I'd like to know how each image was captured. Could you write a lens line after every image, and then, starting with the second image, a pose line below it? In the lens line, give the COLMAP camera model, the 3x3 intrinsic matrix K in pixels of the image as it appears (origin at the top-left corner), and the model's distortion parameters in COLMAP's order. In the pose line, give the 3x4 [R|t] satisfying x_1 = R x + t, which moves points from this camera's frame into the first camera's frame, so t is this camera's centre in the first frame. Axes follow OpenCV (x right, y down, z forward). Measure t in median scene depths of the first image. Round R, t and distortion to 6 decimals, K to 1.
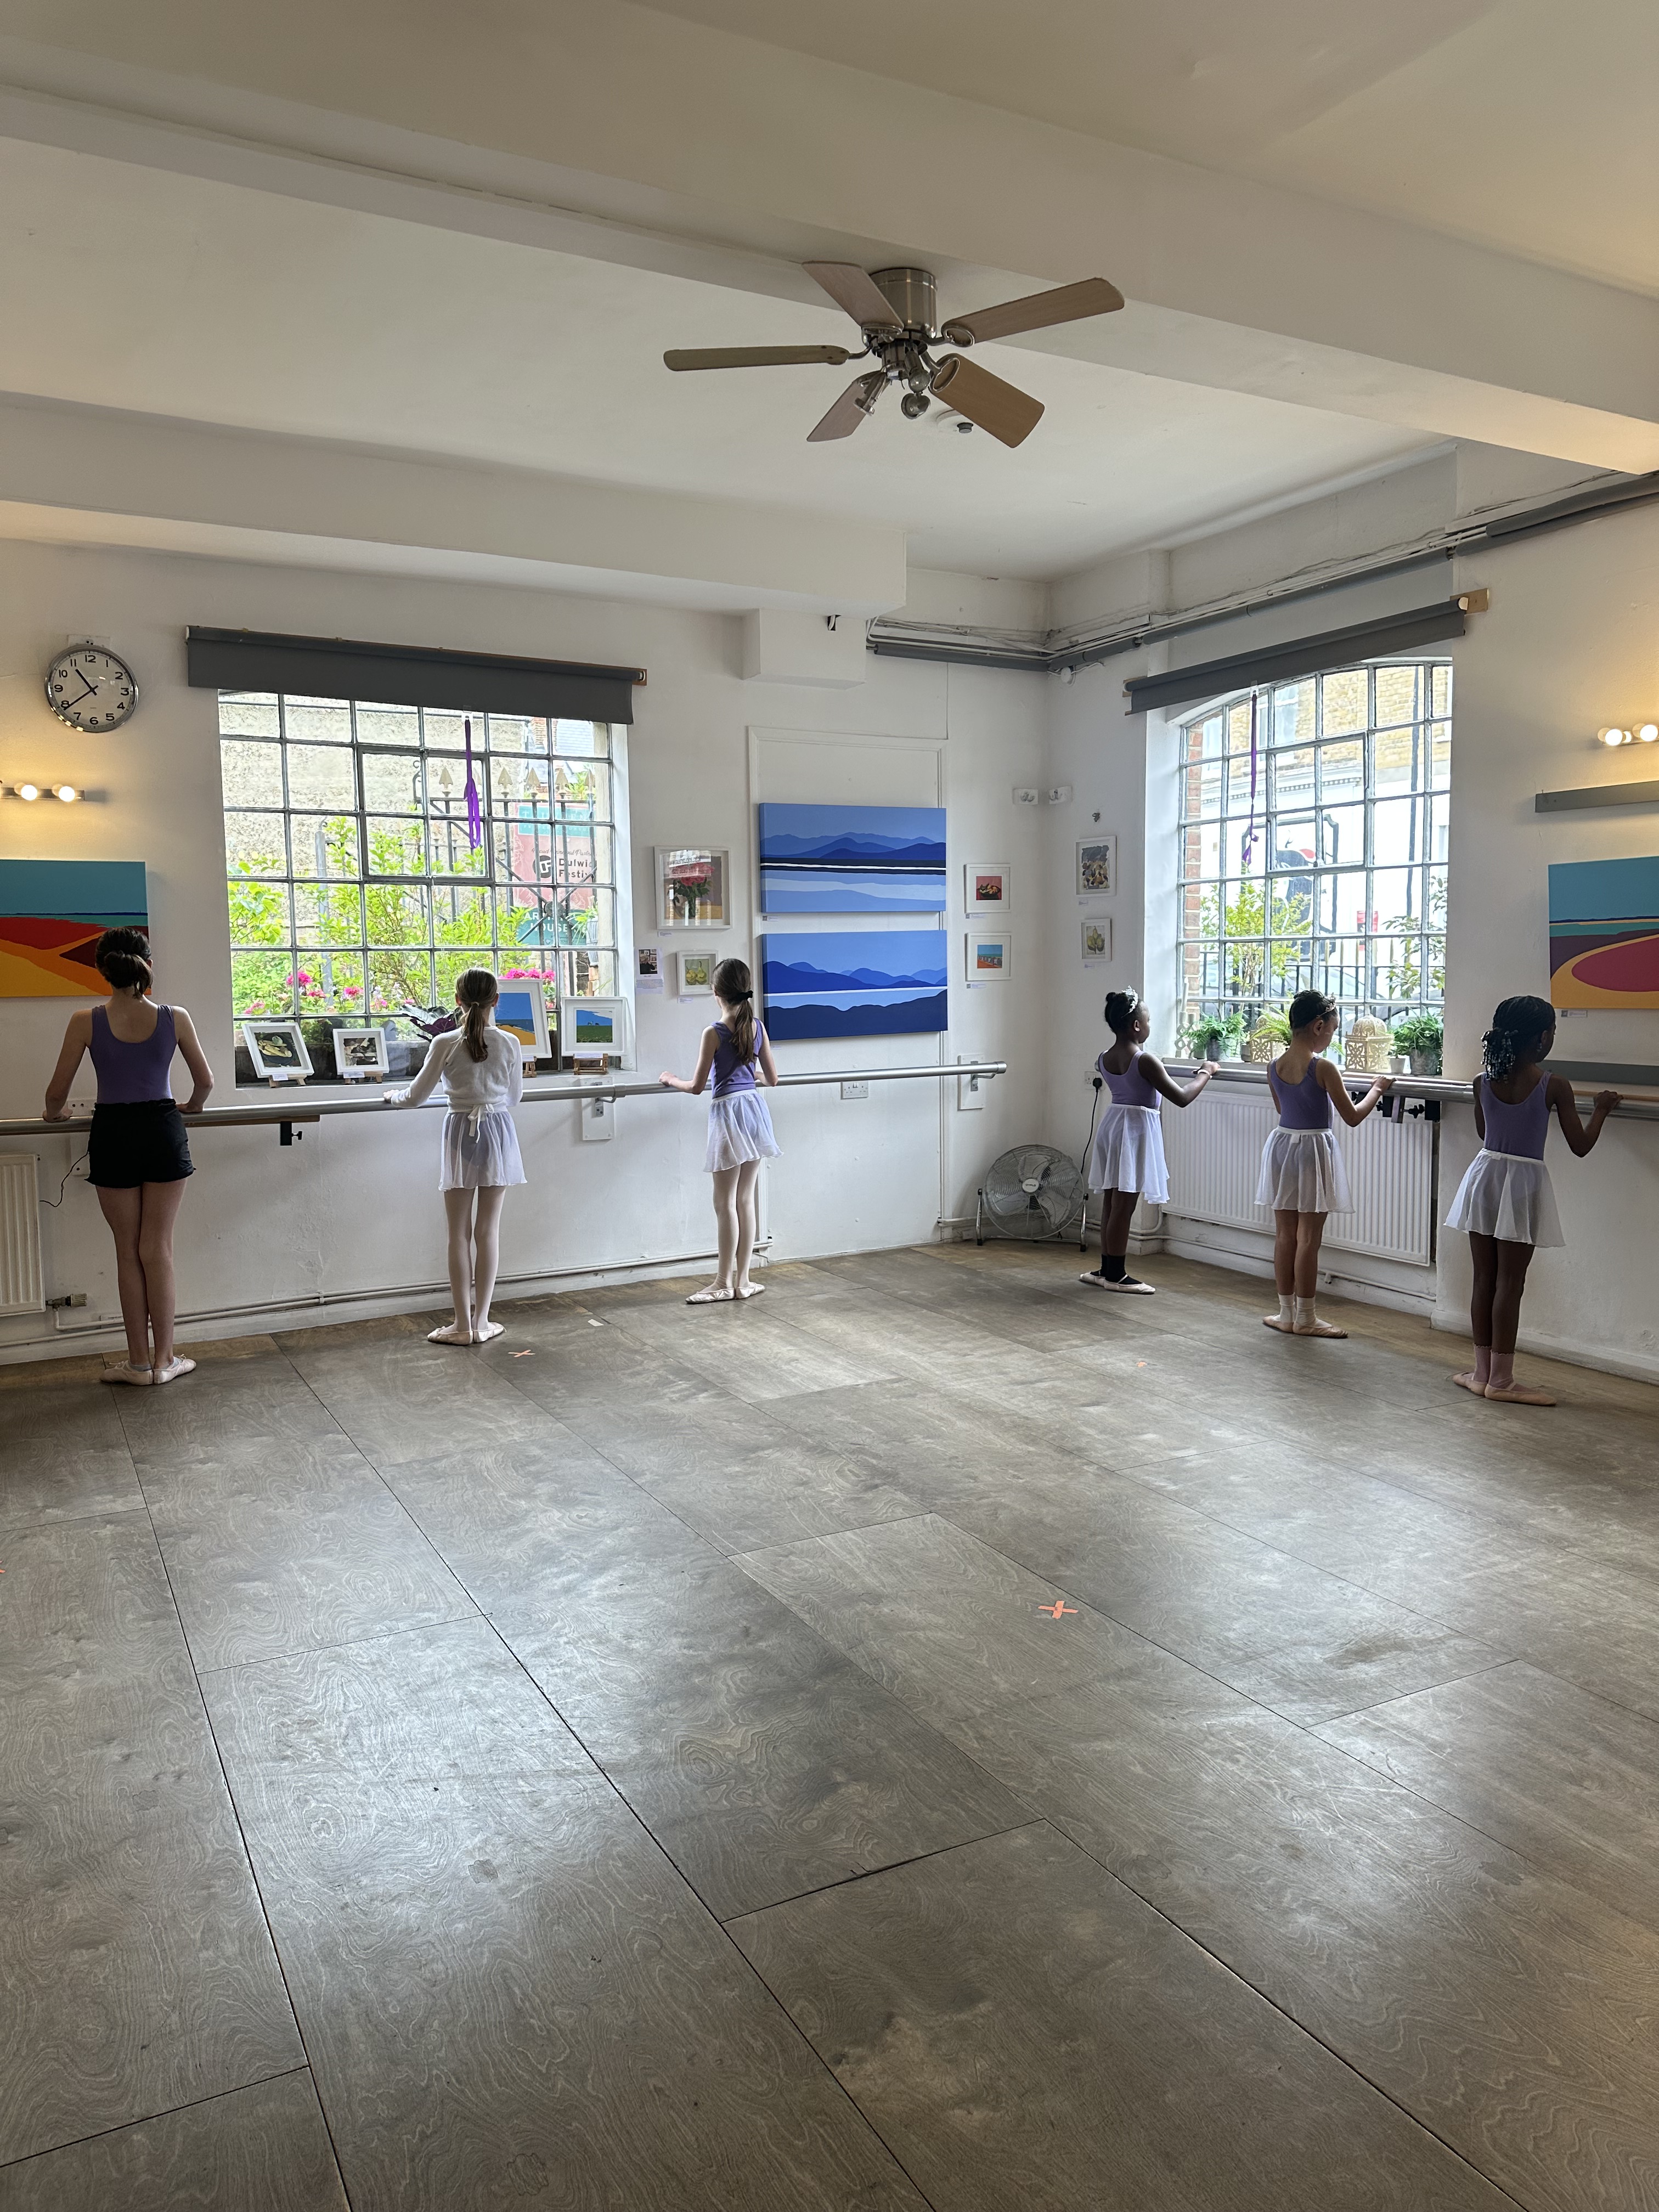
lens RADIAL K [[1543.1, 0, 816.0], [0, 1543.1, 1089.9], [0, 0, 1]] dist [0.052630, -0.060877]
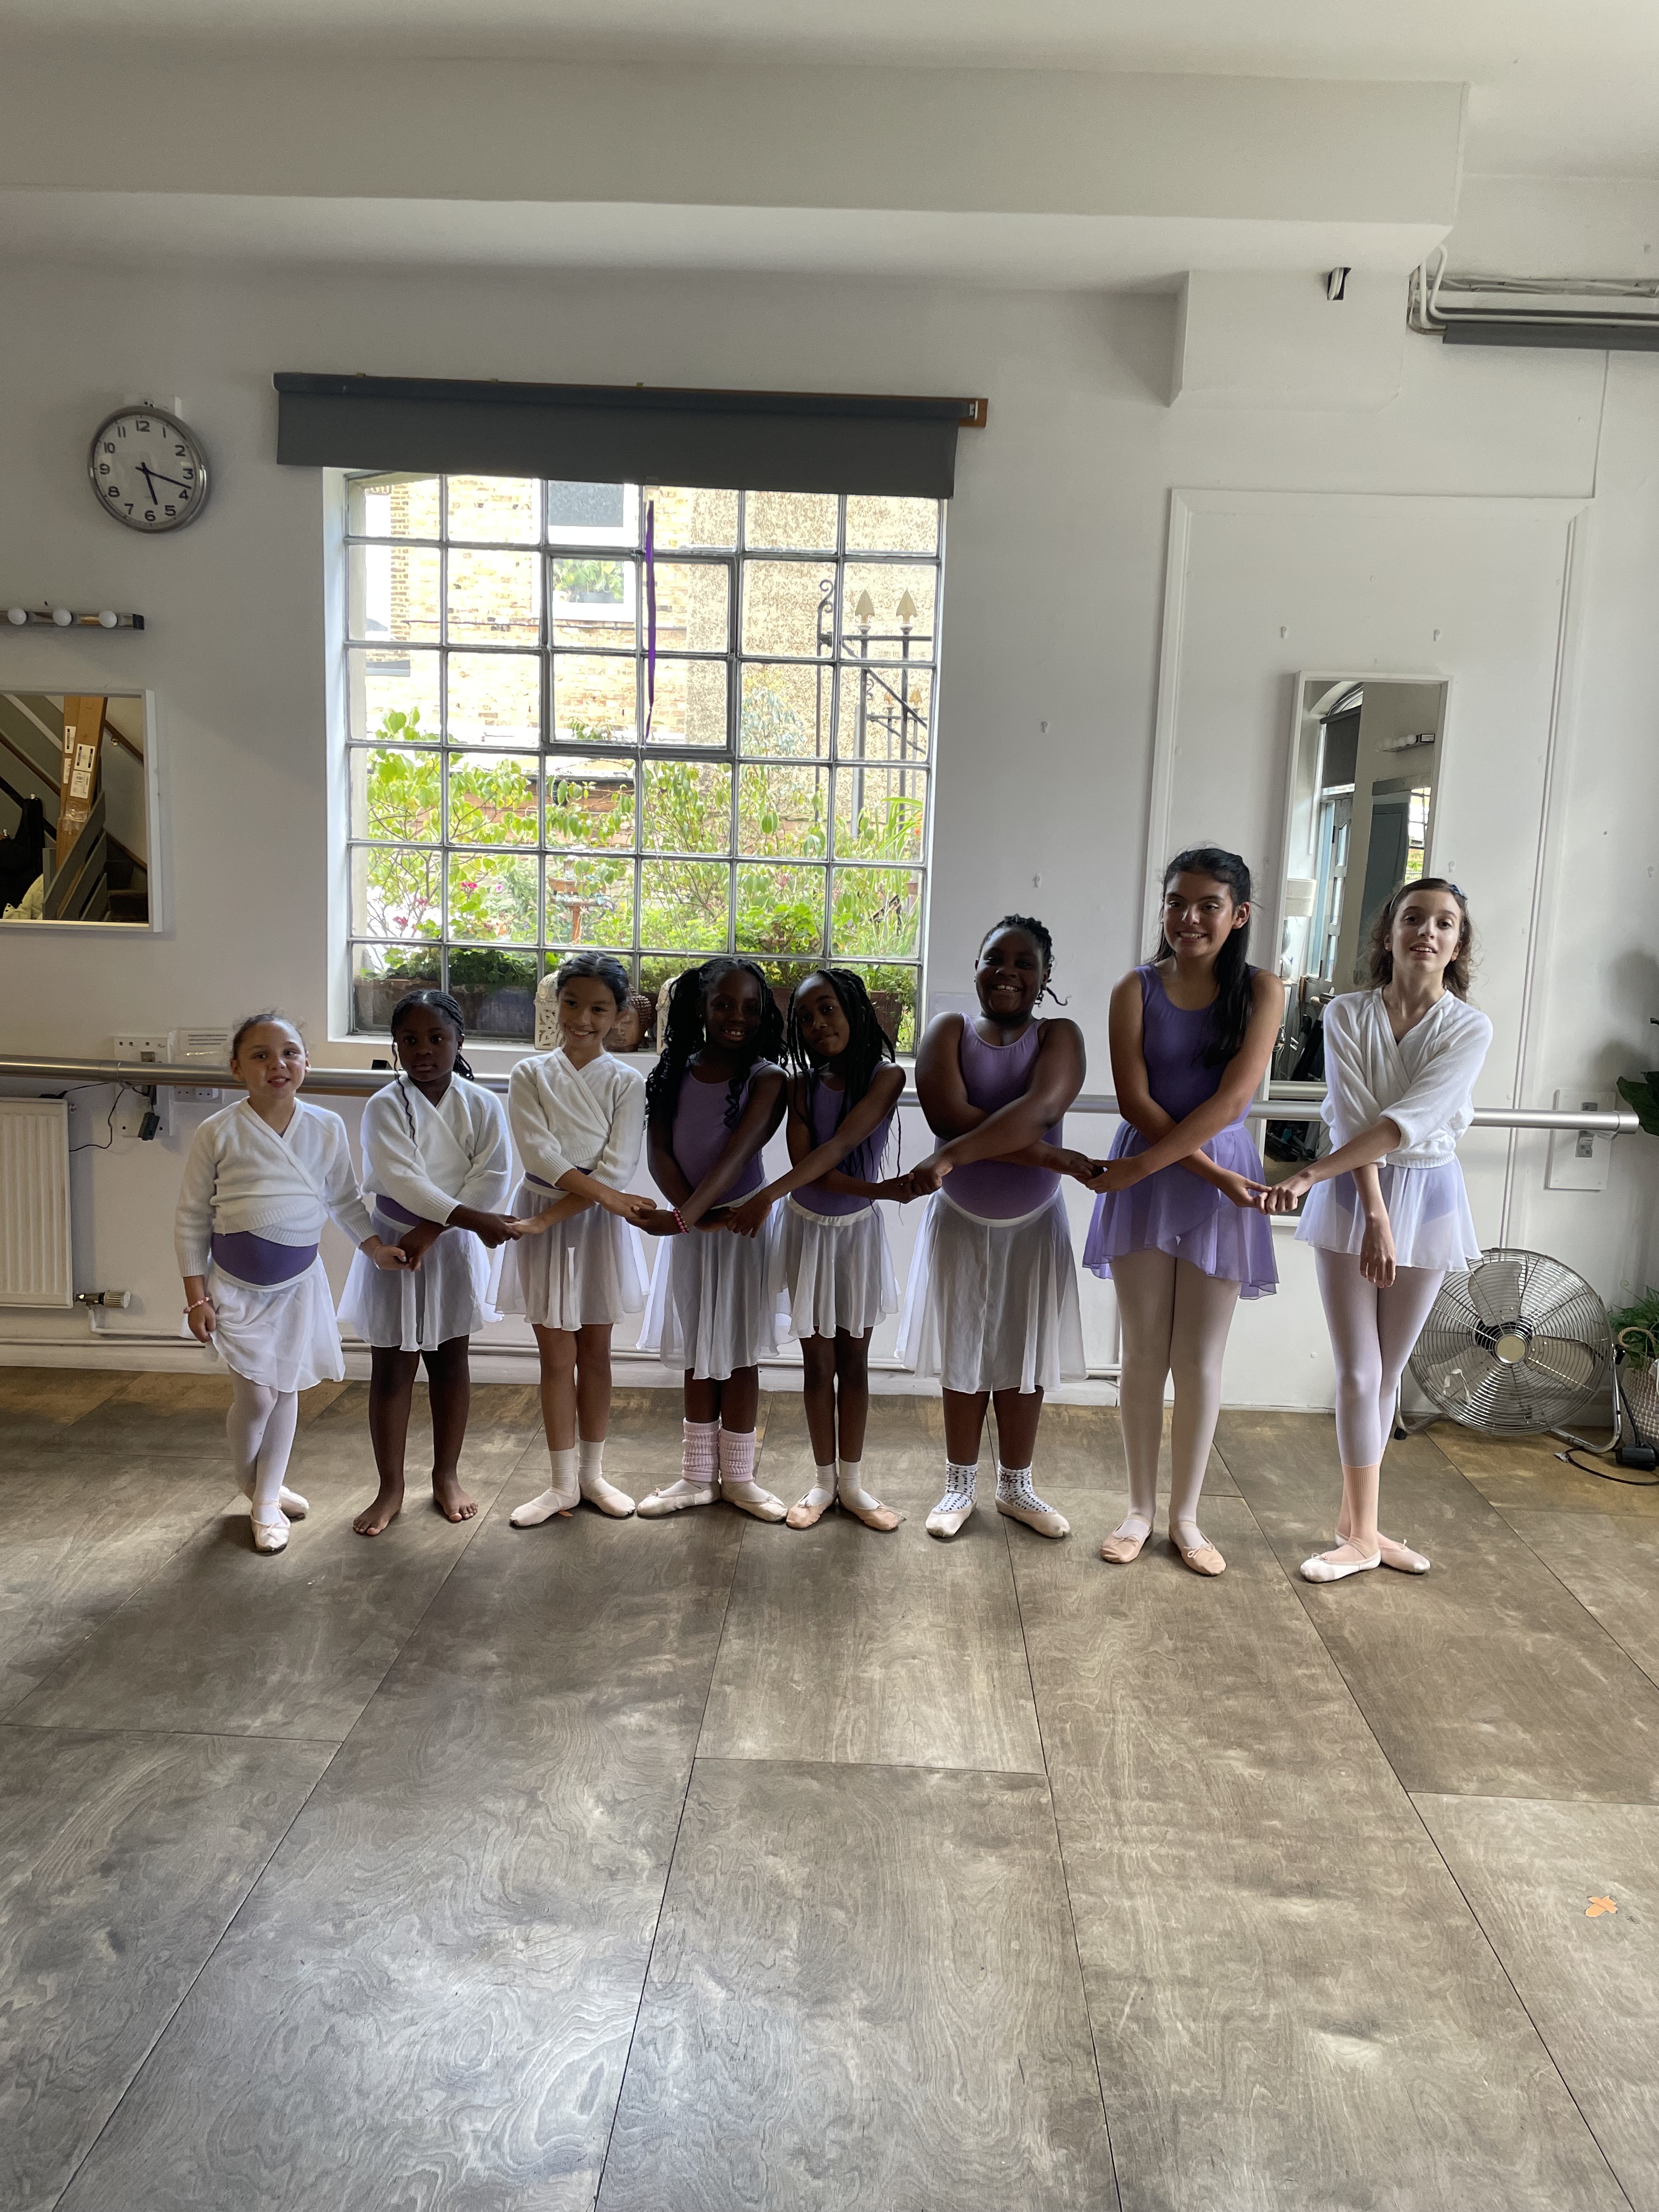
lens RADIAL K [[1658.5, 0, 824.9], [0, 1658.5, 1092.5], [0, 0, 1]] dist [0.062530, -0.069847]
pose [[0.862634, 0.114730, -0.492646, 0.220805], [-0.089102, 0.993174, 0.075277, -0.058856], [0.497920, -0.021041, 0.866968, 0.481911]]
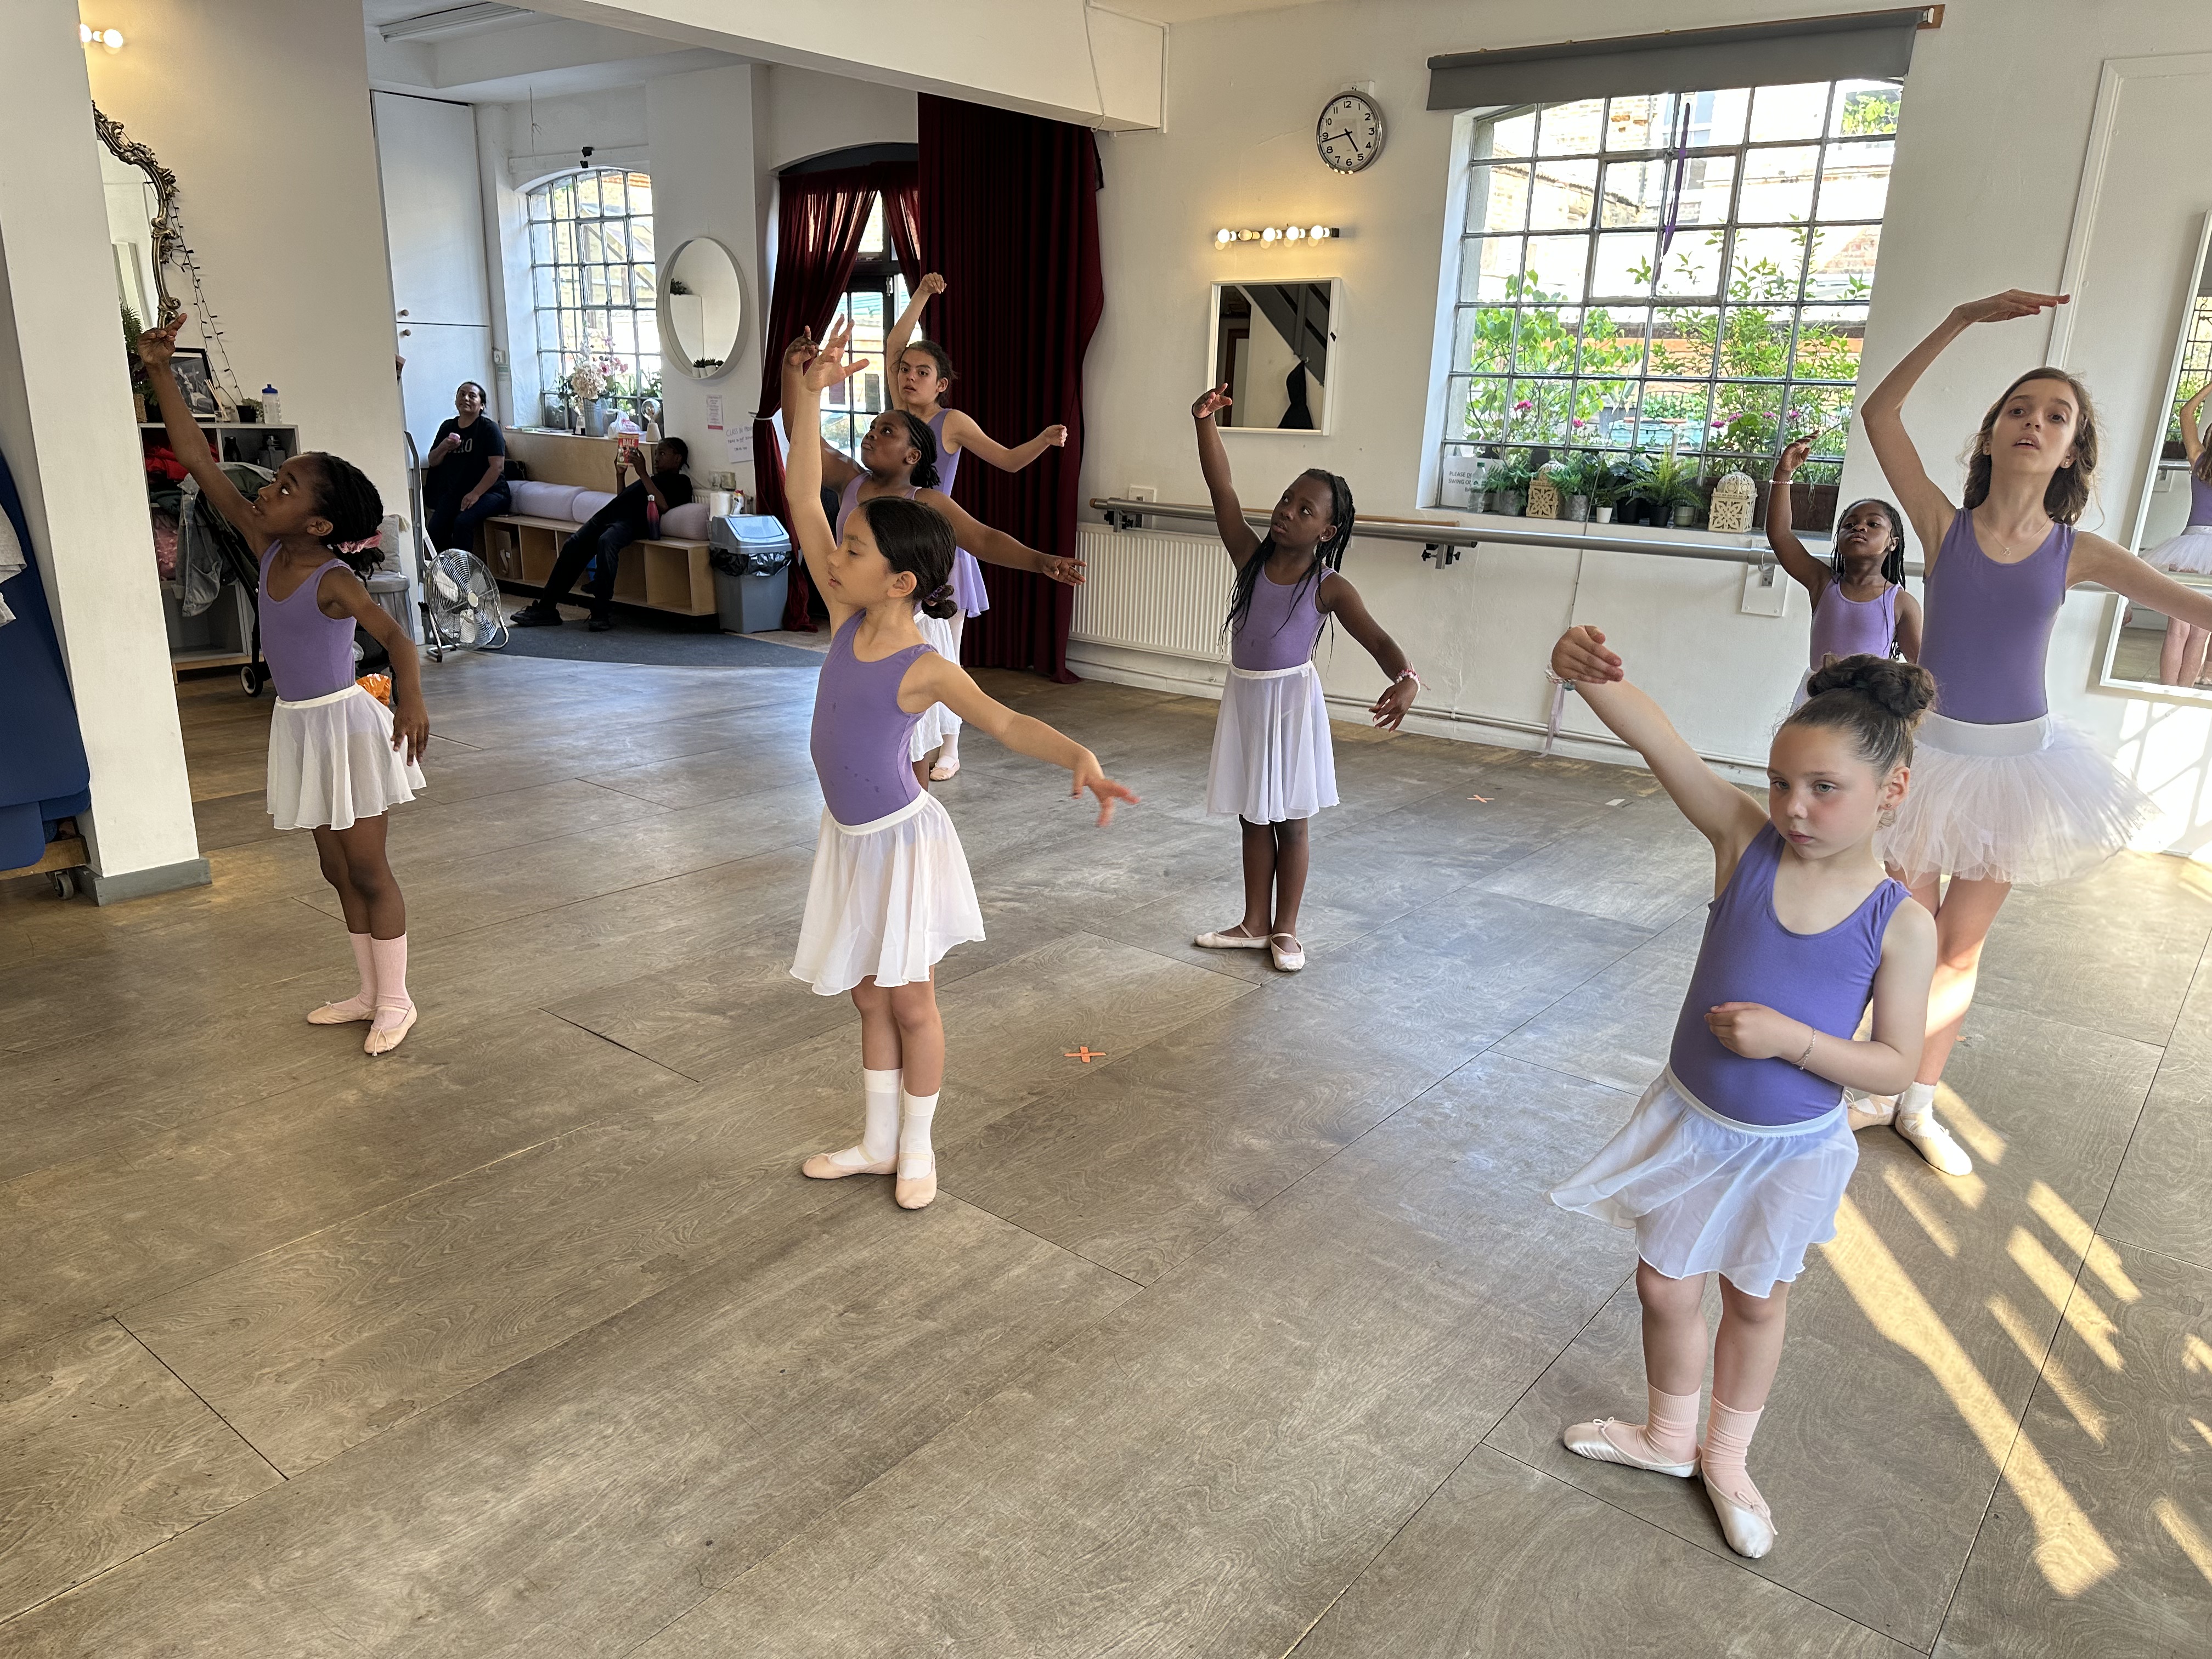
lens RADIAL K [[1543.1, 0, 1098.2], [0, 1543.1, 853.6], [0, 0, 1]] dist [0.052630, -0.060877]
pose [[0.391092, 0.293397, -0.872333, 0.616936], [-0.110998, 0.955944, 0.271755, -0.042789], [0.913634, -0.009454, 0.406429, 0.367114]]
